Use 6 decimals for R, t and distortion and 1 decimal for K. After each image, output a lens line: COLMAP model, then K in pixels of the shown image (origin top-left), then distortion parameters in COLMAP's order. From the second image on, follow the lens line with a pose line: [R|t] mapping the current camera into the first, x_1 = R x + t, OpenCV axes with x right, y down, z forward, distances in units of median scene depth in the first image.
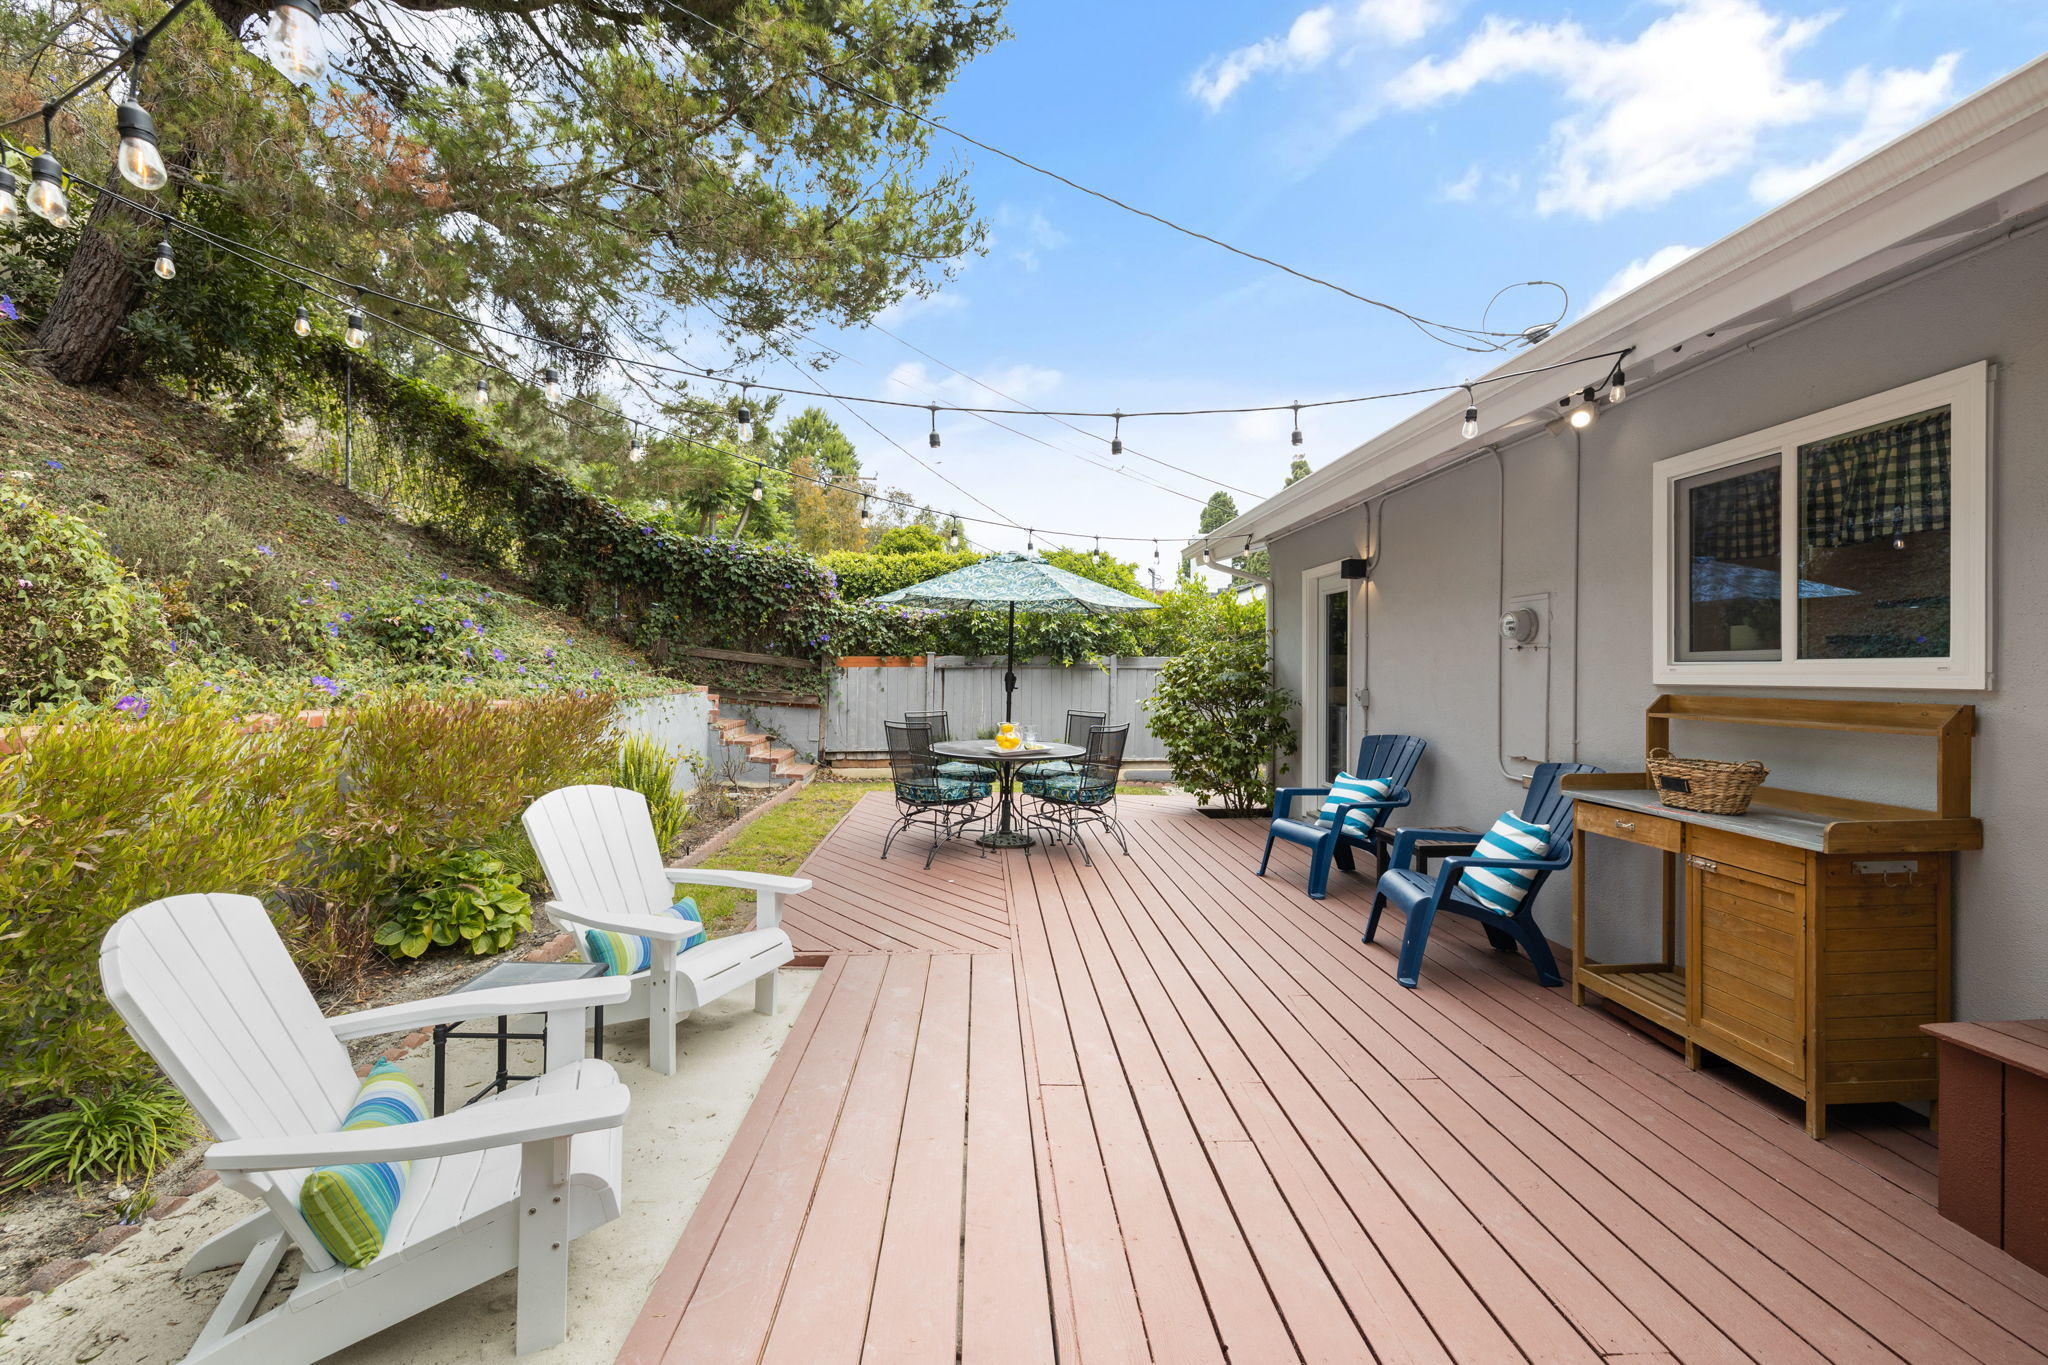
lens RADIAL K [[854.4, 0, 1027.5], [0, 854.4, 676.8], [0, 0, 1]] dist [-0.001163, 0.000162]
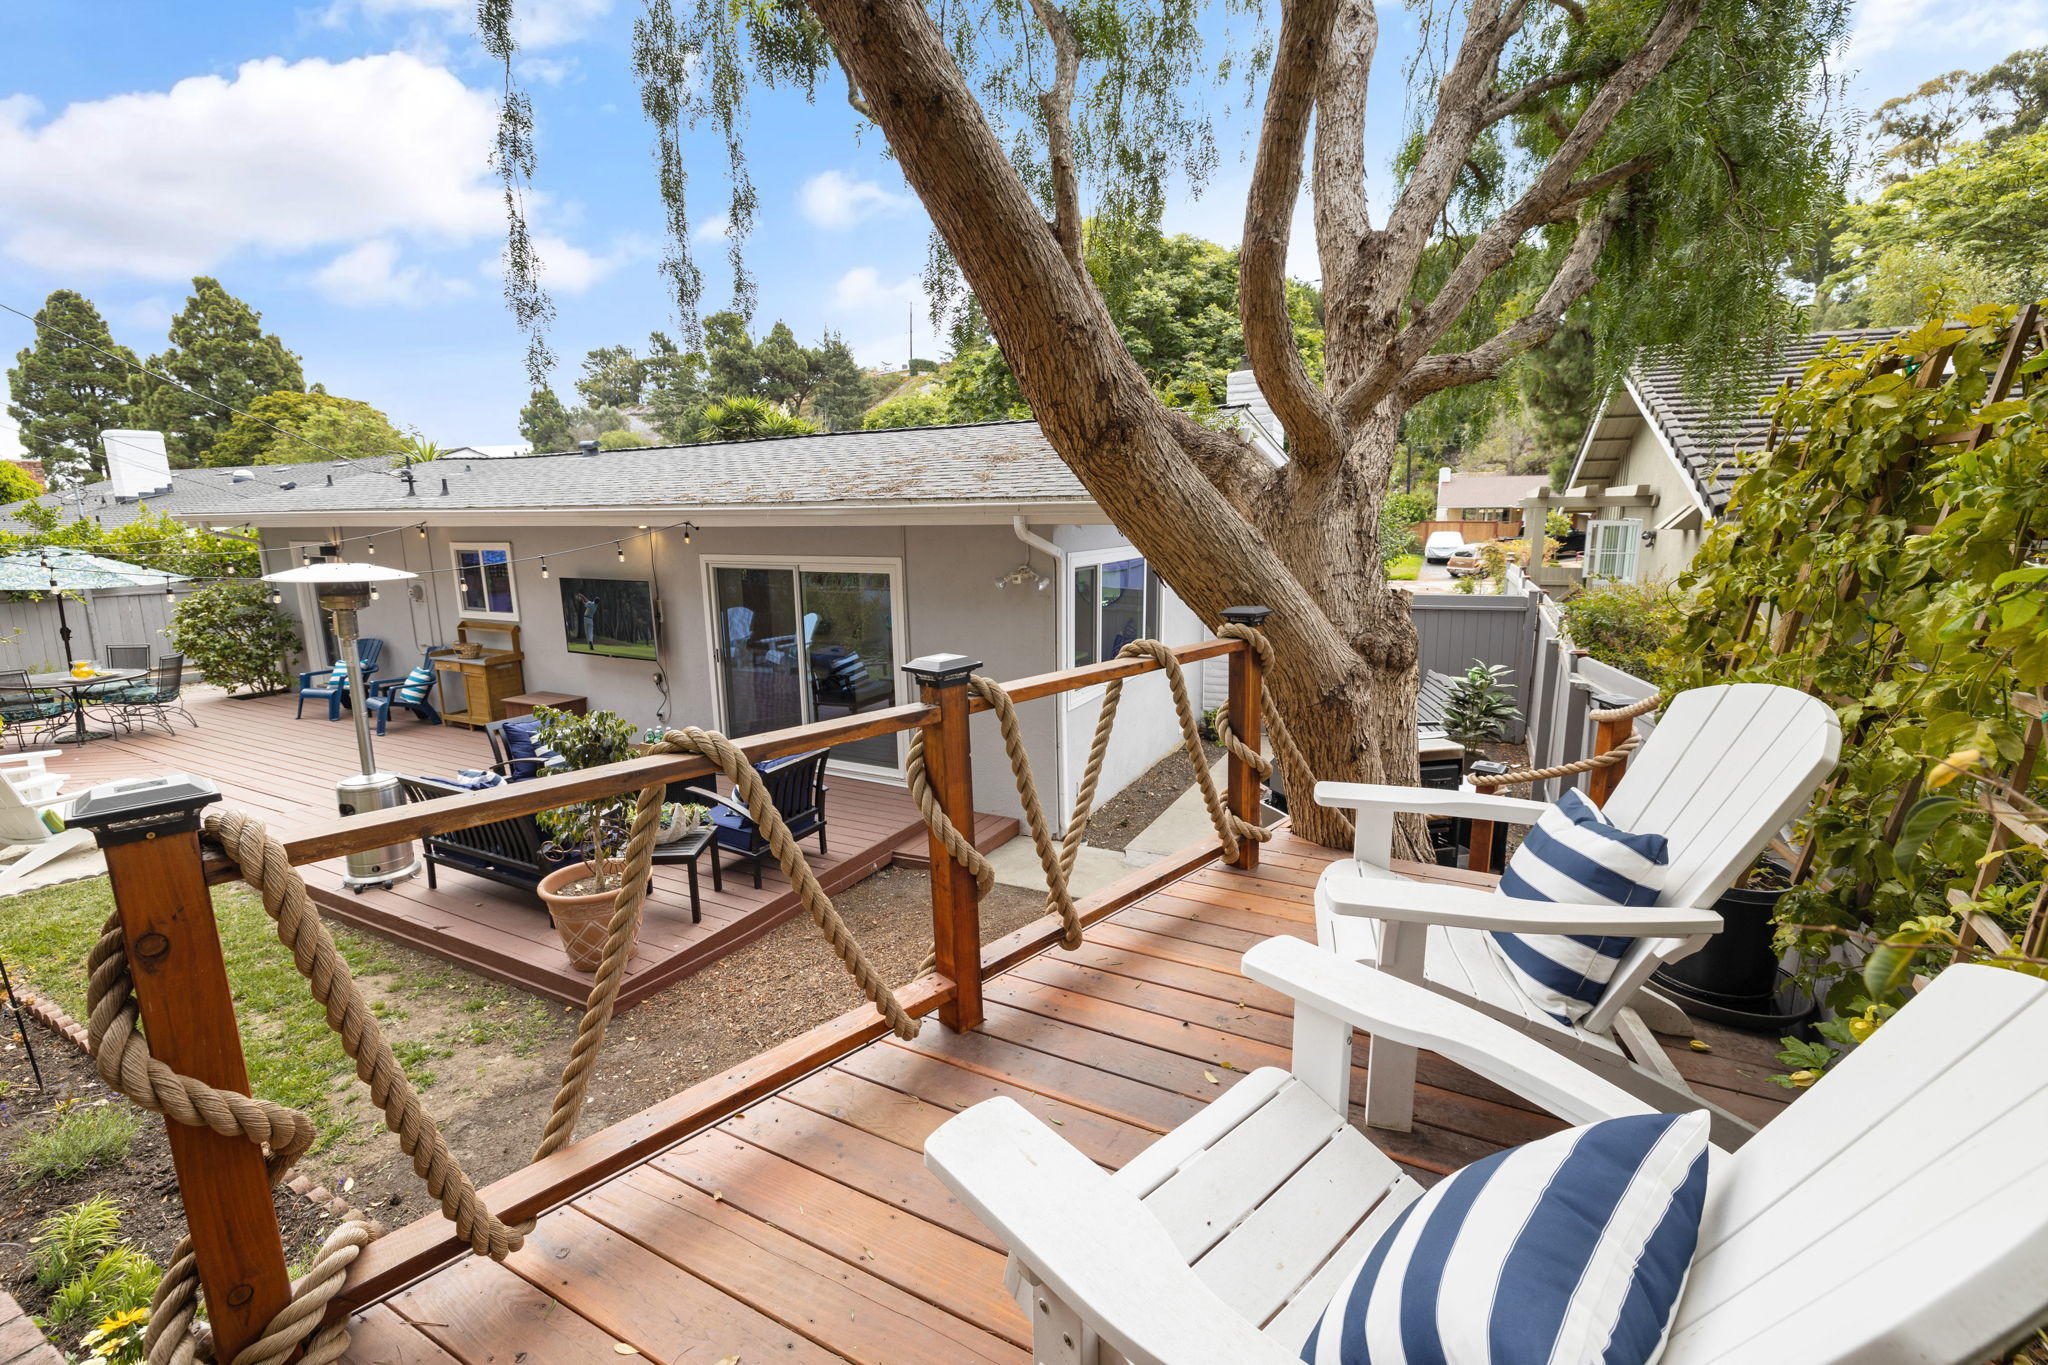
lens RADIAL K [[854.4, 0, 1027.5], [0, 854.4, 676.8], [0, 0, 1]] dist [-0.001163, 0.000162]
pose [[0.500901, -0.168048, 0.849034, -0.348906], [0.018497, 0.982824, 0.183616, -0.123977], [-0.865307, -0.076269, 0.495405, -0.917666]]
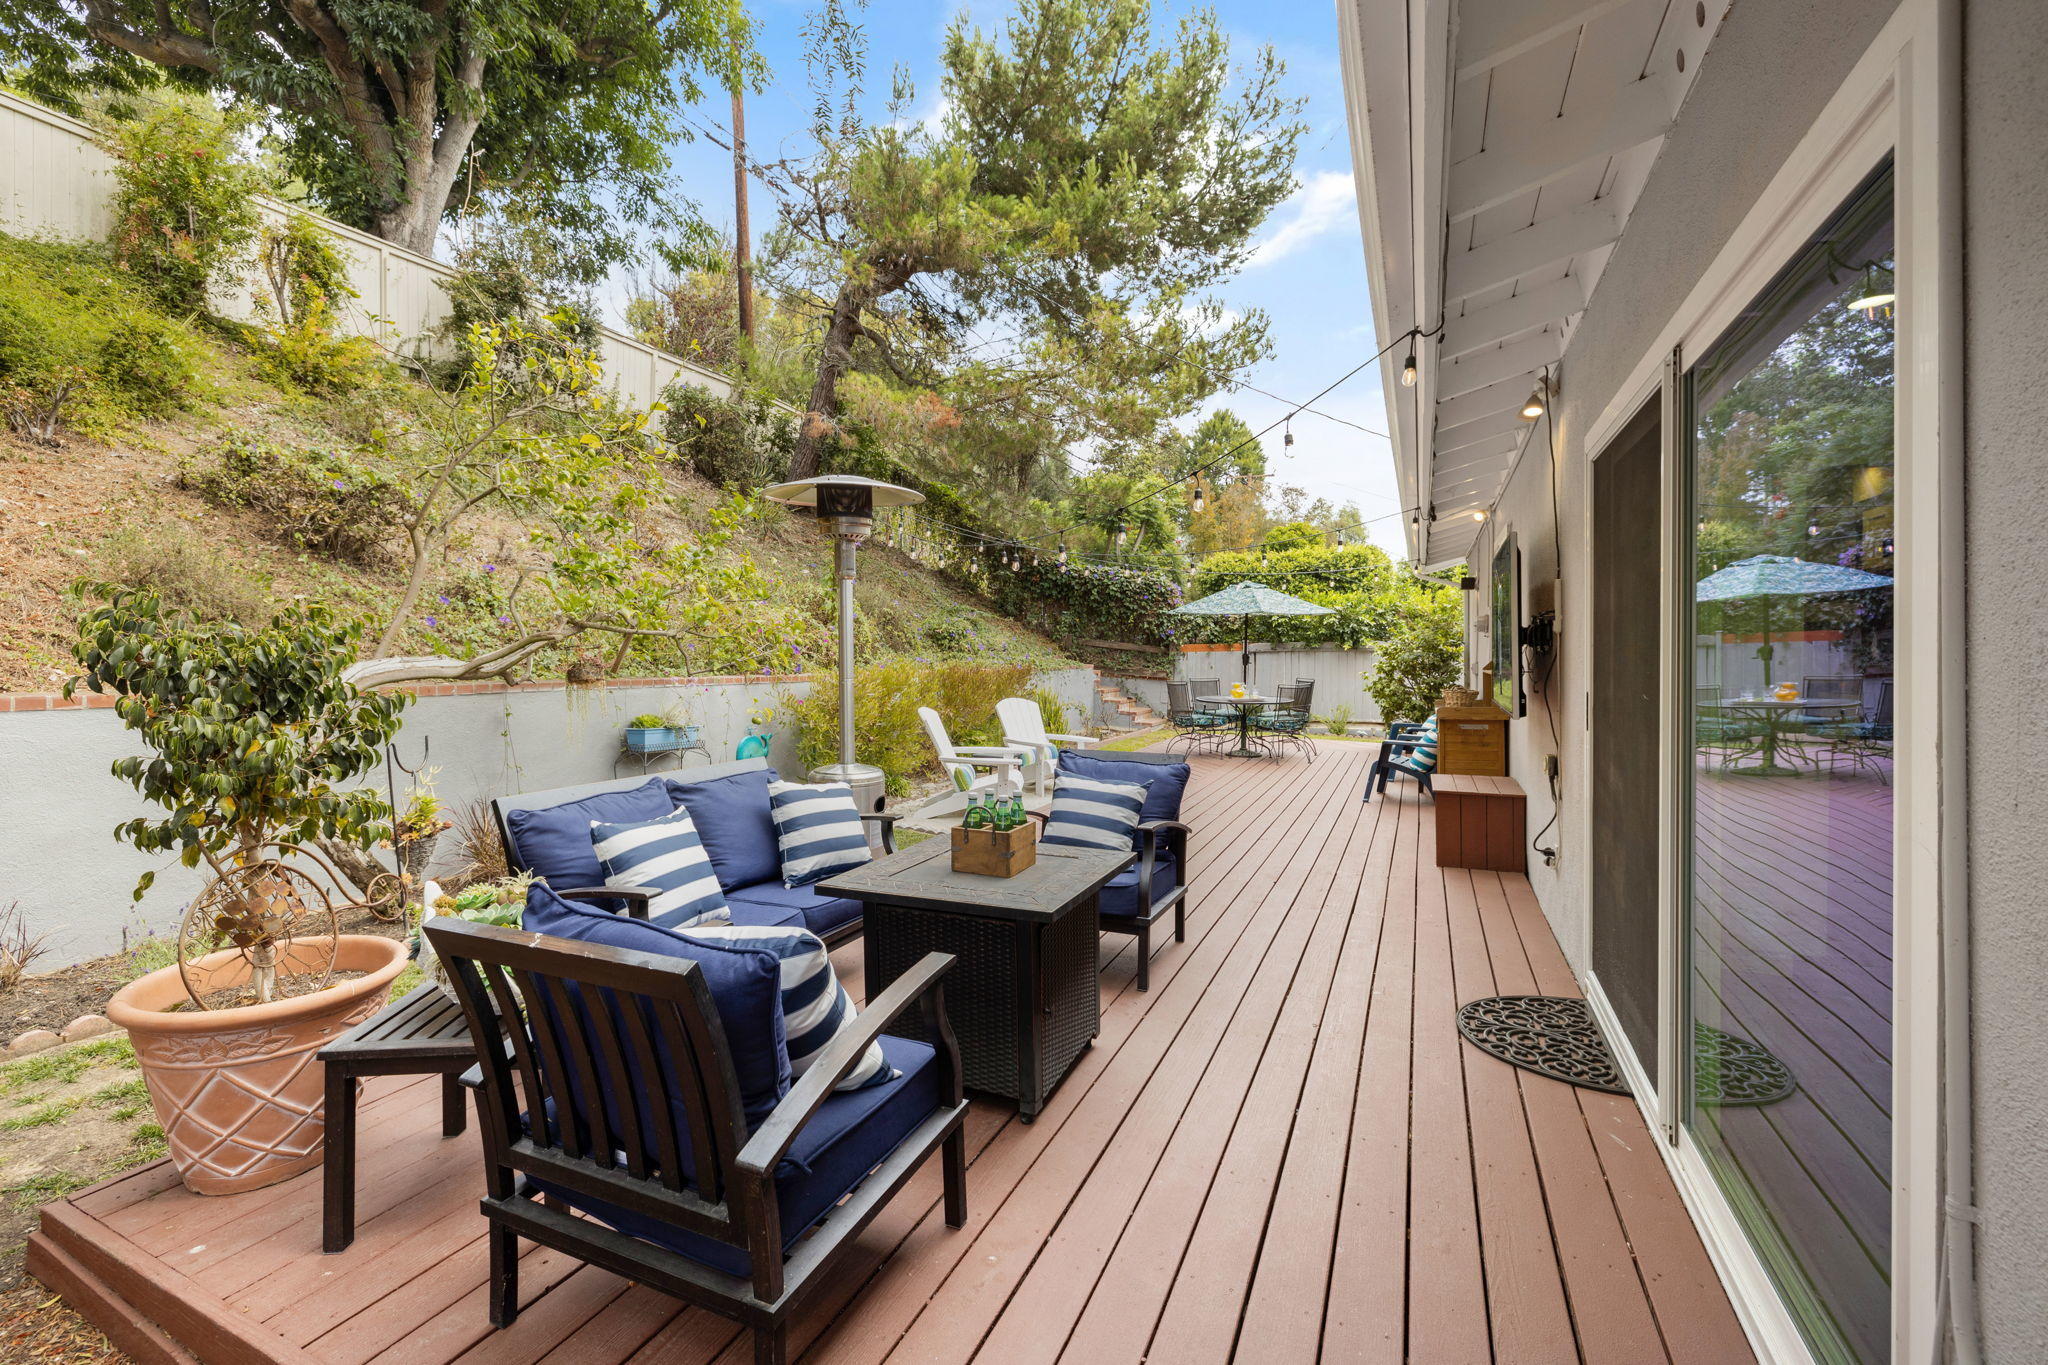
lens RADIAL K [[854.4, 0, 1027.5], [0, 854.4, 676.8], [0, 0, 1]] dist [-0.001163, 0.000162]
pose [[0.884792, 0.004143, -0.465967, 0.286018], [0.003114, 0.999886, 0.014805, 0.010985], [0.465975, -0.014550, 0.884678, -0.507719]]
